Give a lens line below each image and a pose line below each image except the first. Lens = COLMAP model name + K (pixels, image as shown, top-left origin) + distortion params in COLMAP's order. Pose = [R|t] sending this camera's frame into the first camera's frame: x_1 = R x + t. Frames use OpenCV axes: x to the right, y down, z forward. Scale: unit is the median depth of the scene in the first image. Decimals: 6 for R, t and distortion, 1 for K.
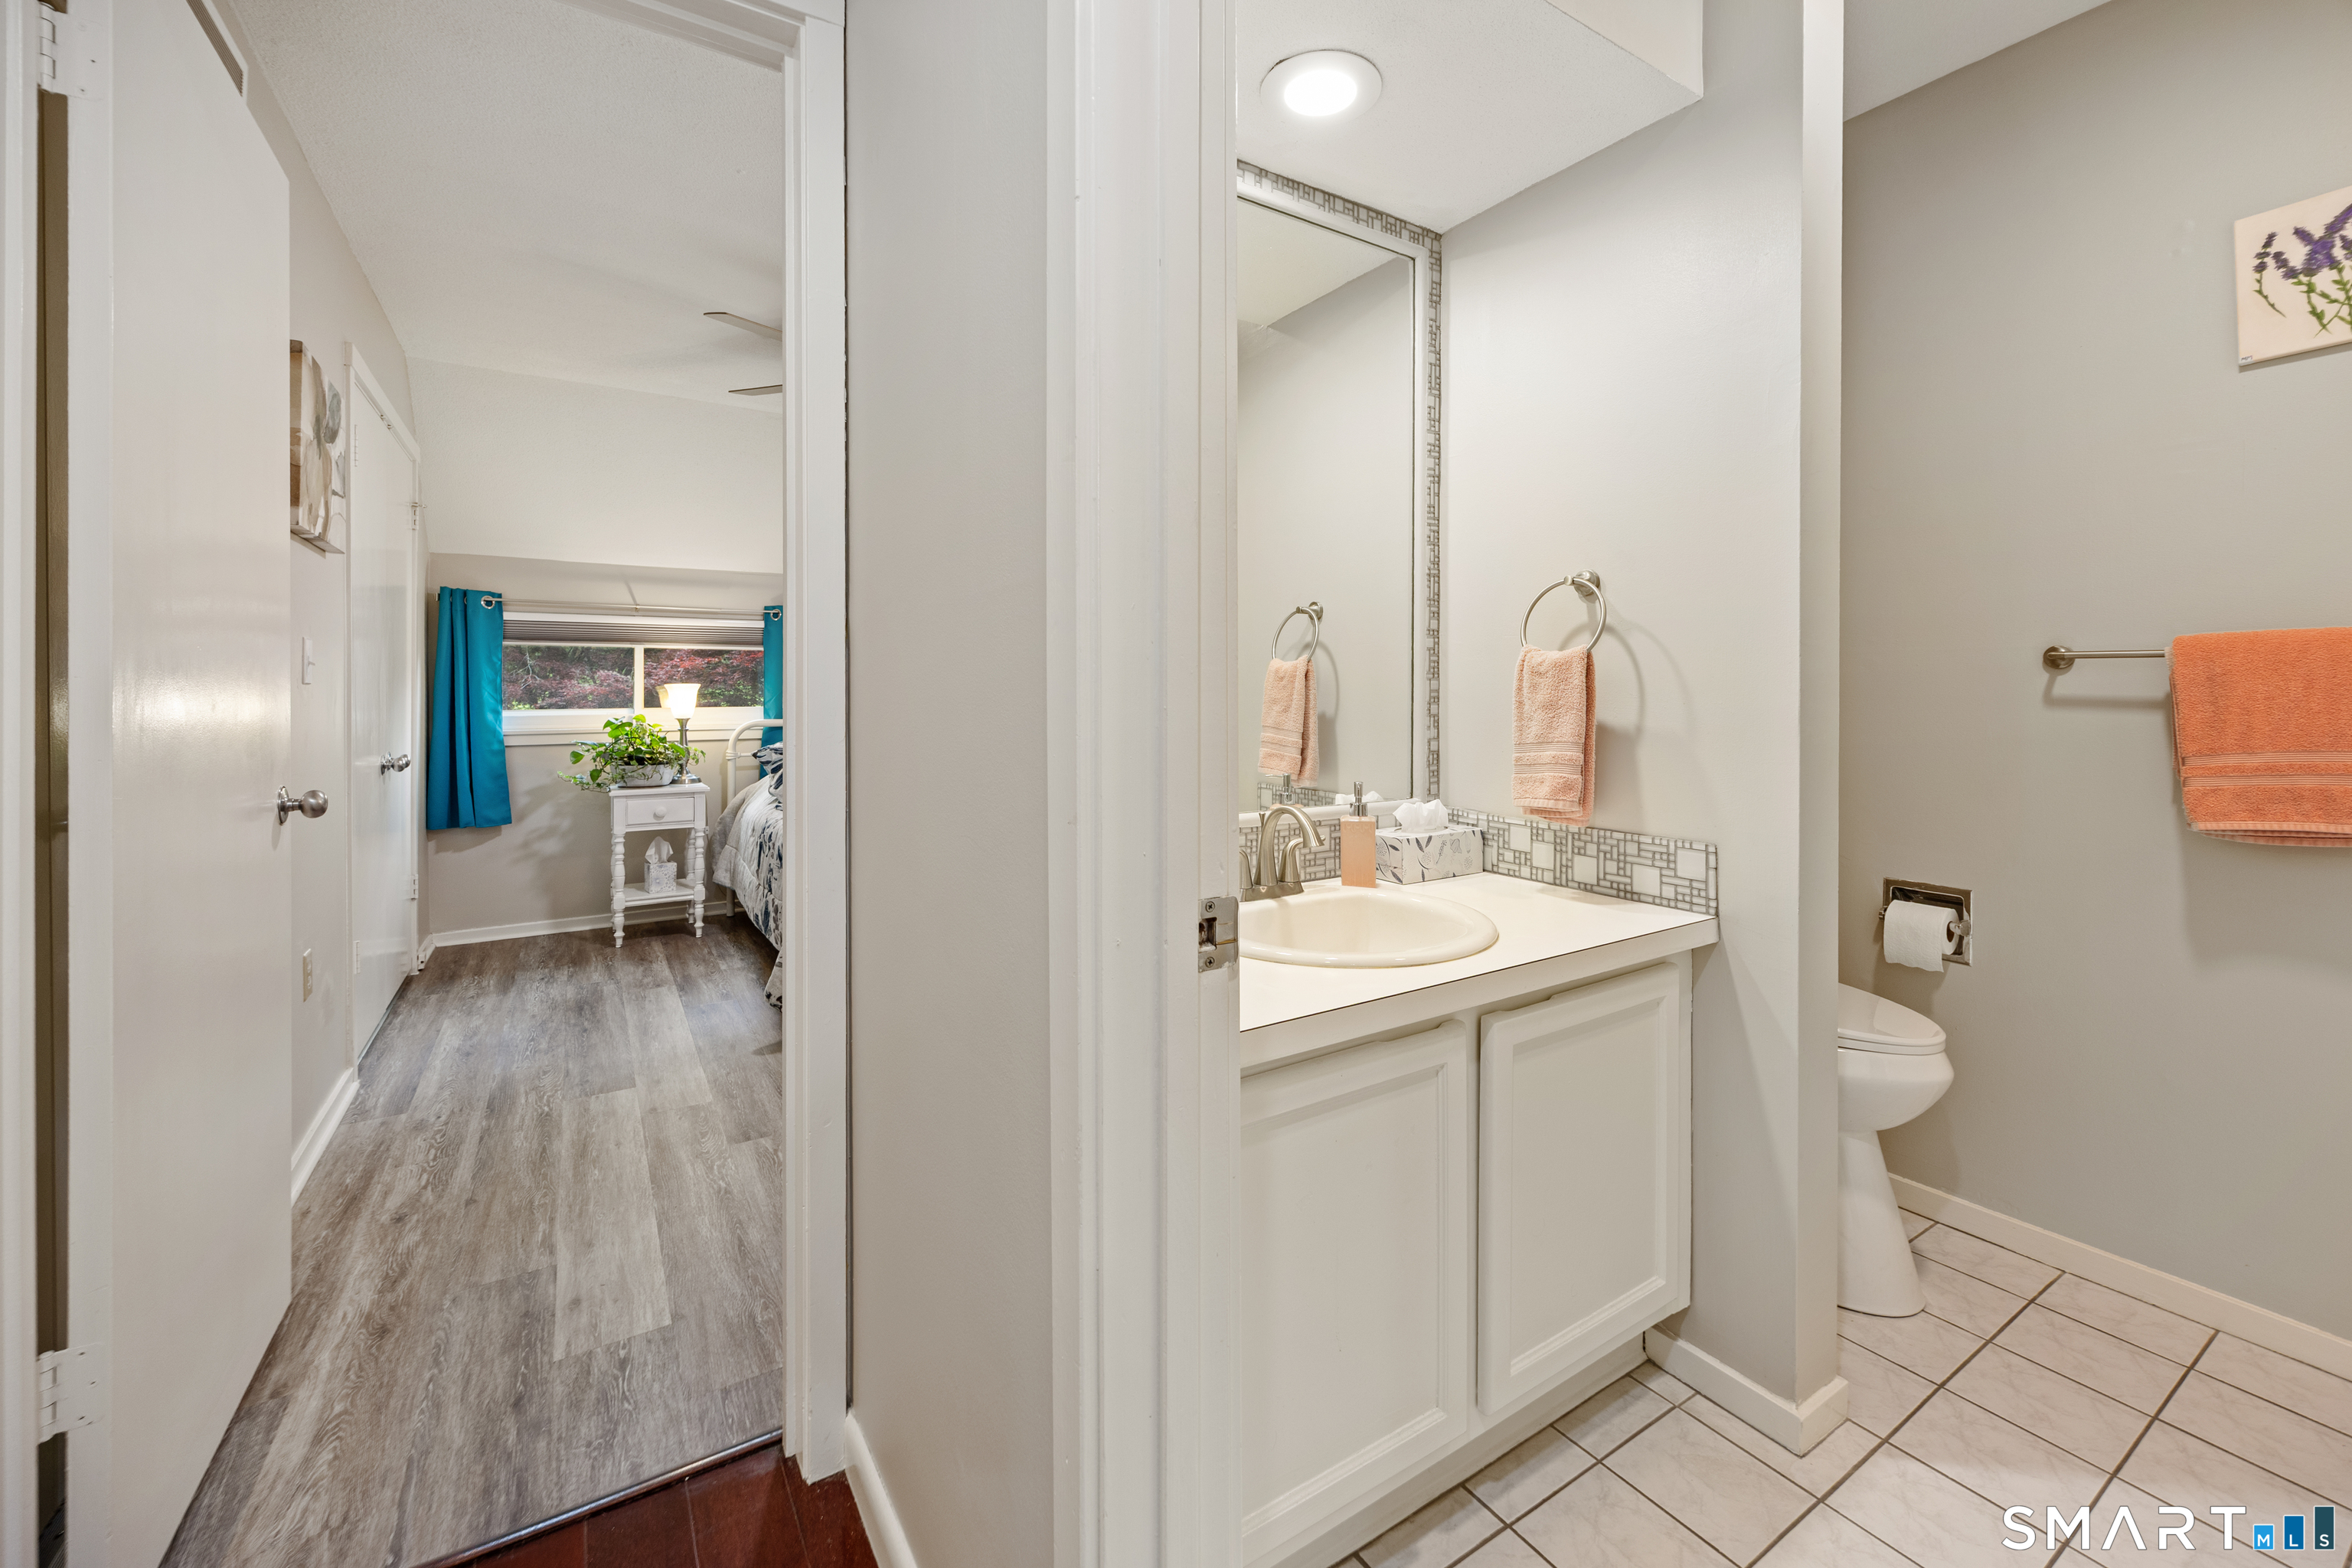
lens RADIAL K [[941.9, 0, 1173.5], [0, 941.9, 713.2], [0, 0, 1]] dist [0.000566, 0.000068]
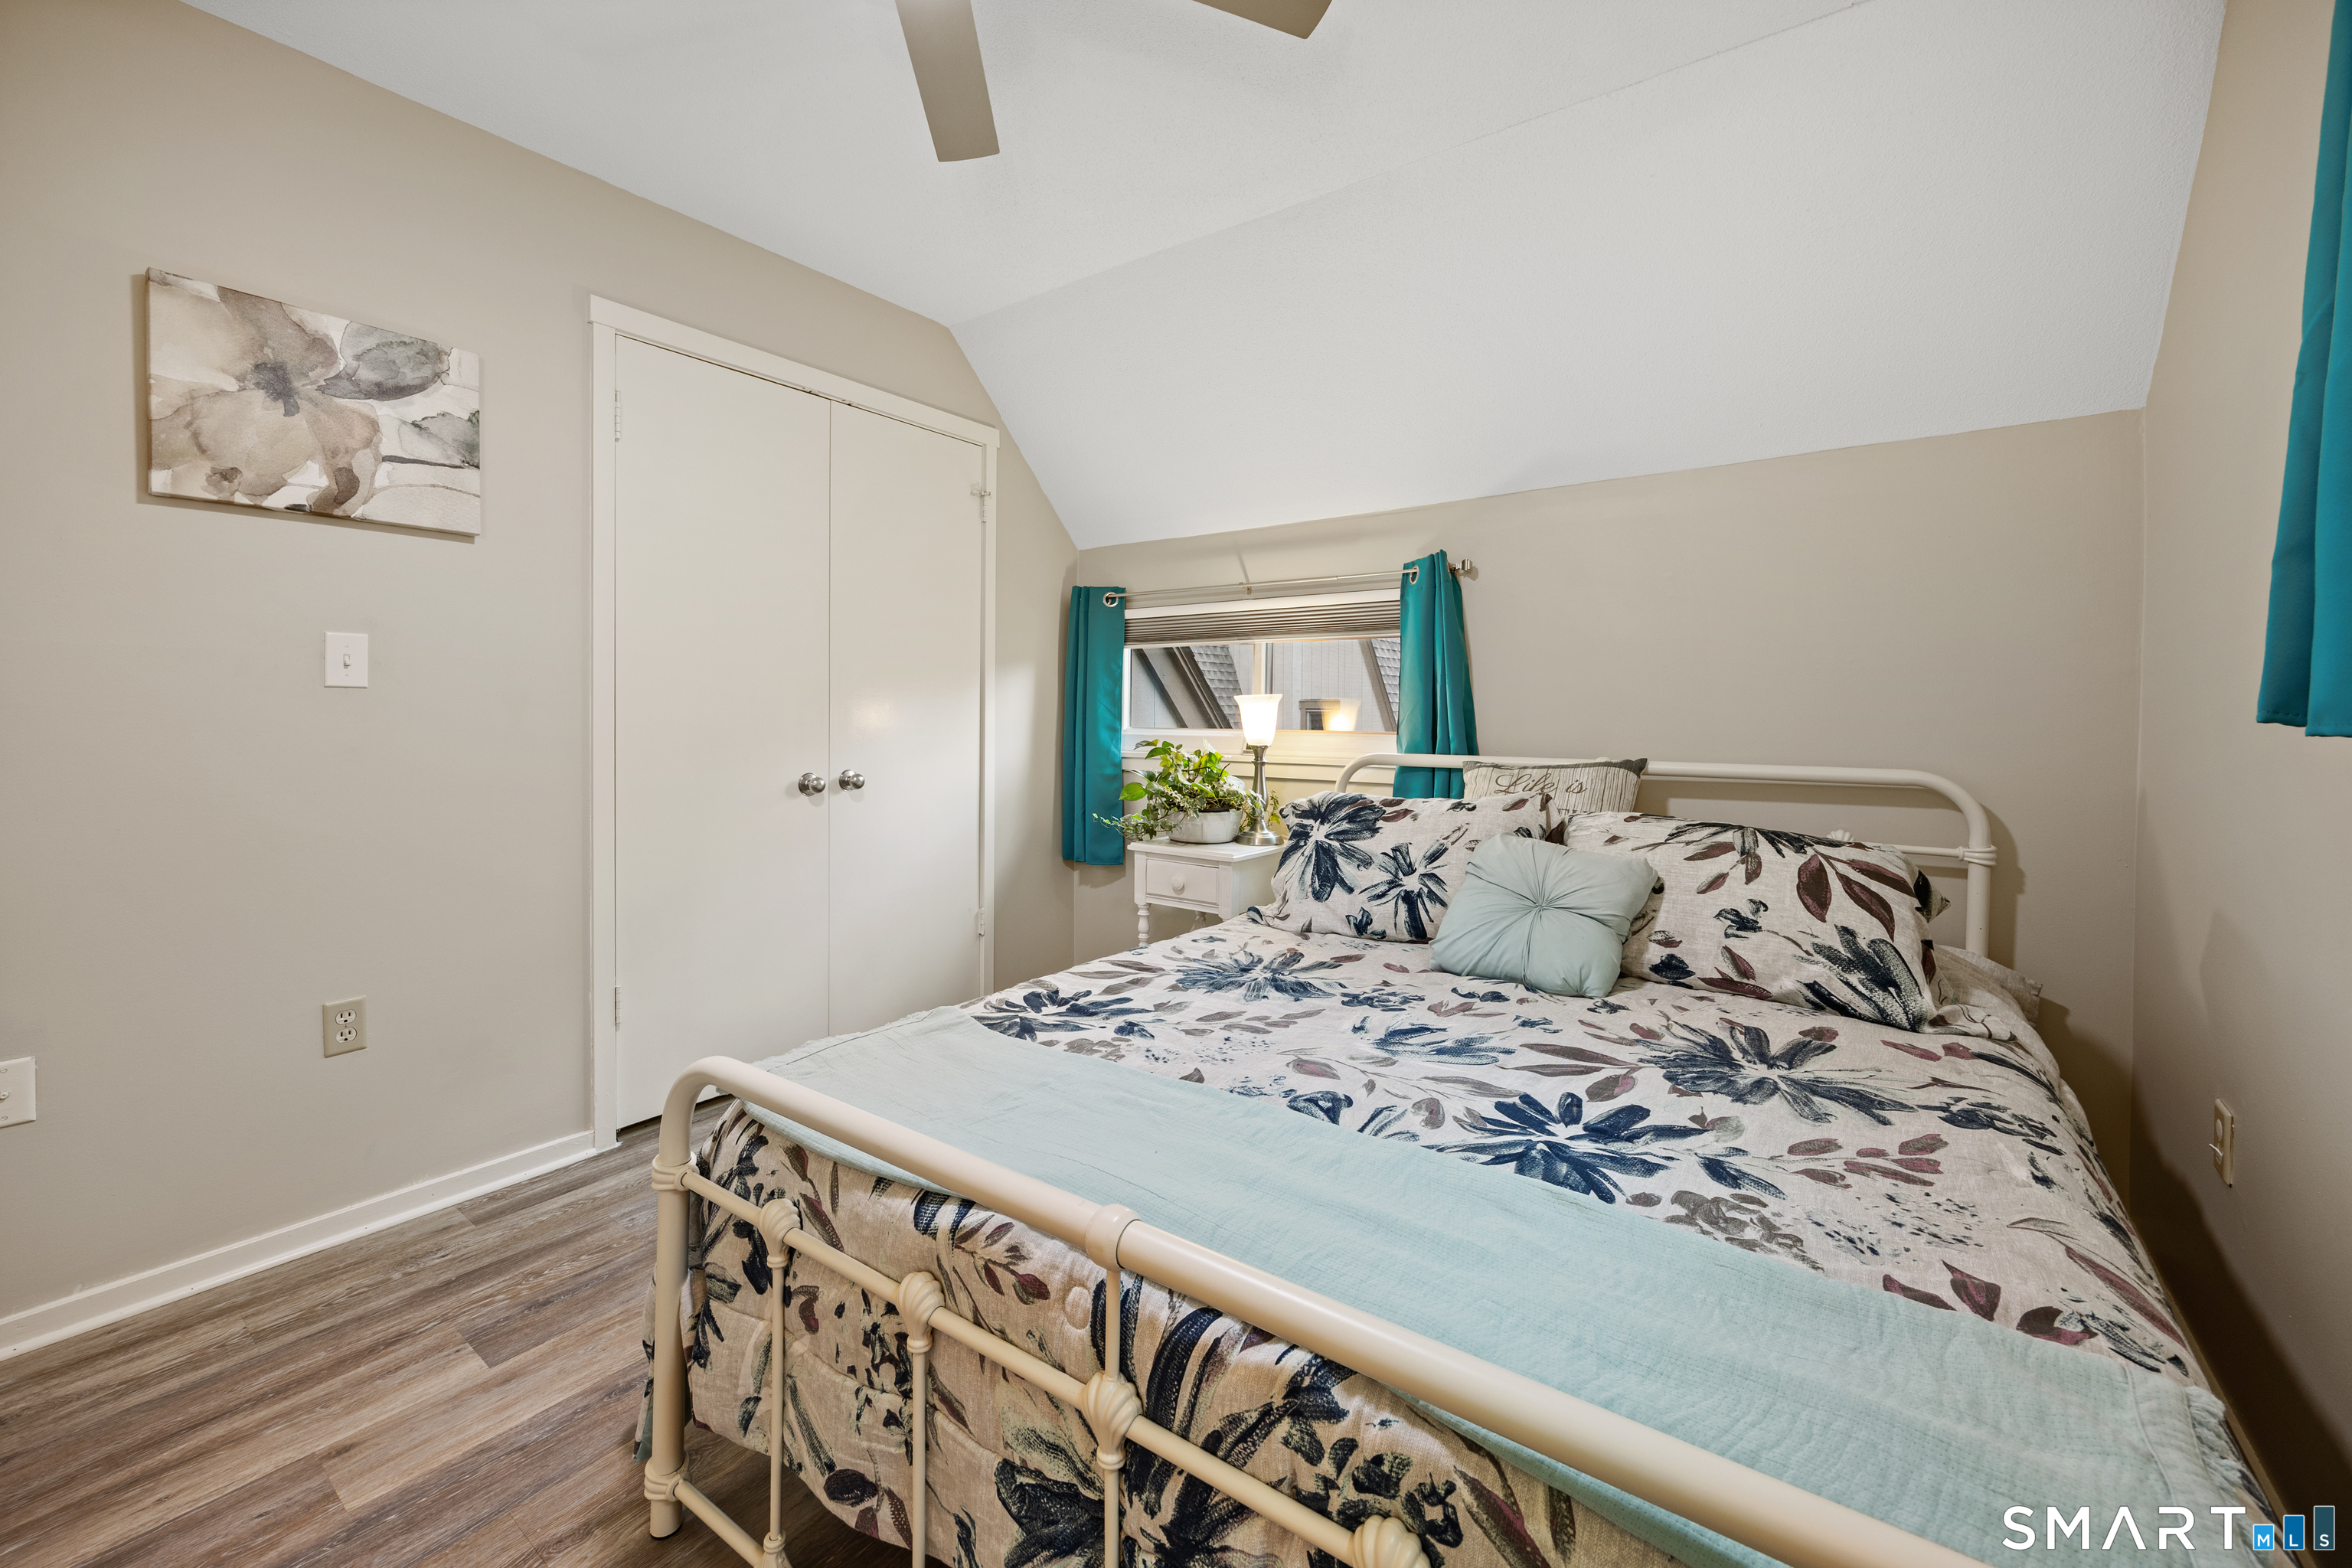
lens RADIAL K [[941.9, 0, 1173.5], [0, 941.9, 713.2], [0, 0, 1]] dist [0.000566, 0.000068]
pose [[0.362786, 0.006375, -0.931851, 0.080708], [-0.029460, 0.999555, -0.004631, -0.013006], [0.931407, 0.029133, 0.362812, 0.741668]]
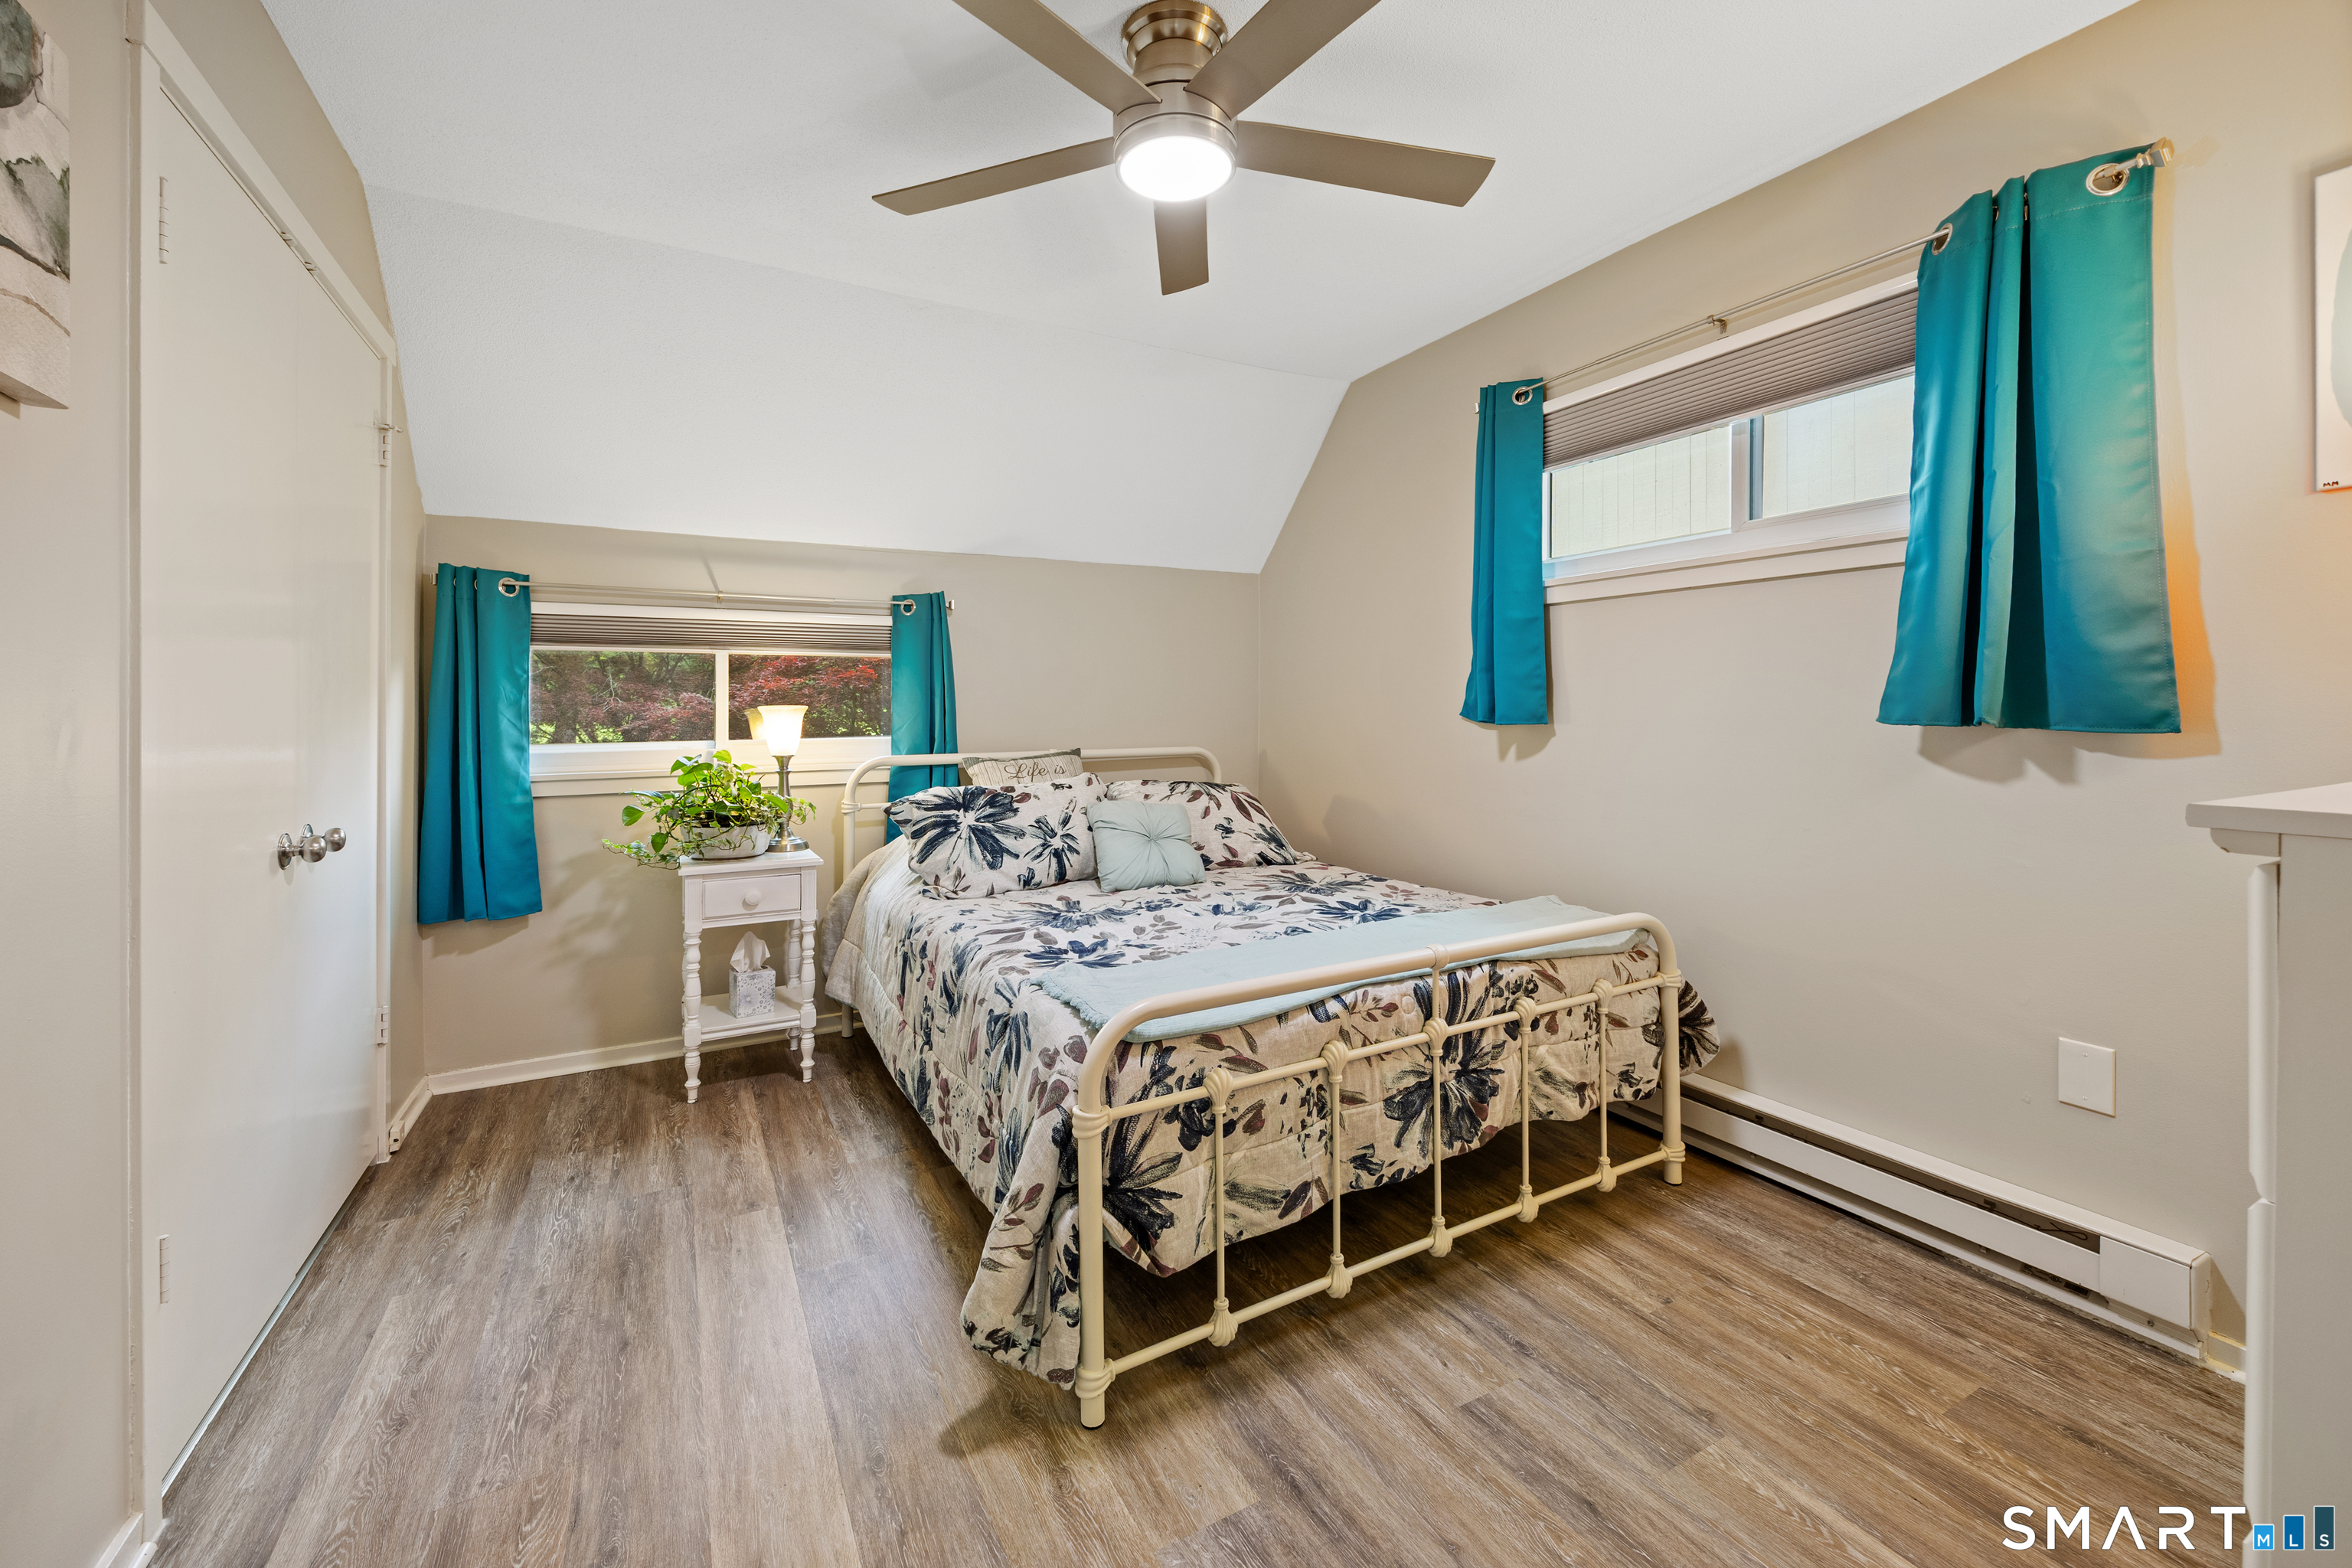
lens RADIAL K [[942.4, 0, 1177.8], [0, 942.4, 723.3], [0, 0, 1]] dist [-0.003143, -0.000067]
pose [[0.997773, -0.003942, -0.066590, -0.197543], [0.003258, 0.999941, -0.010364, -0.010564], [0.066627, 0.010123, 0.997727, 0.350728]]
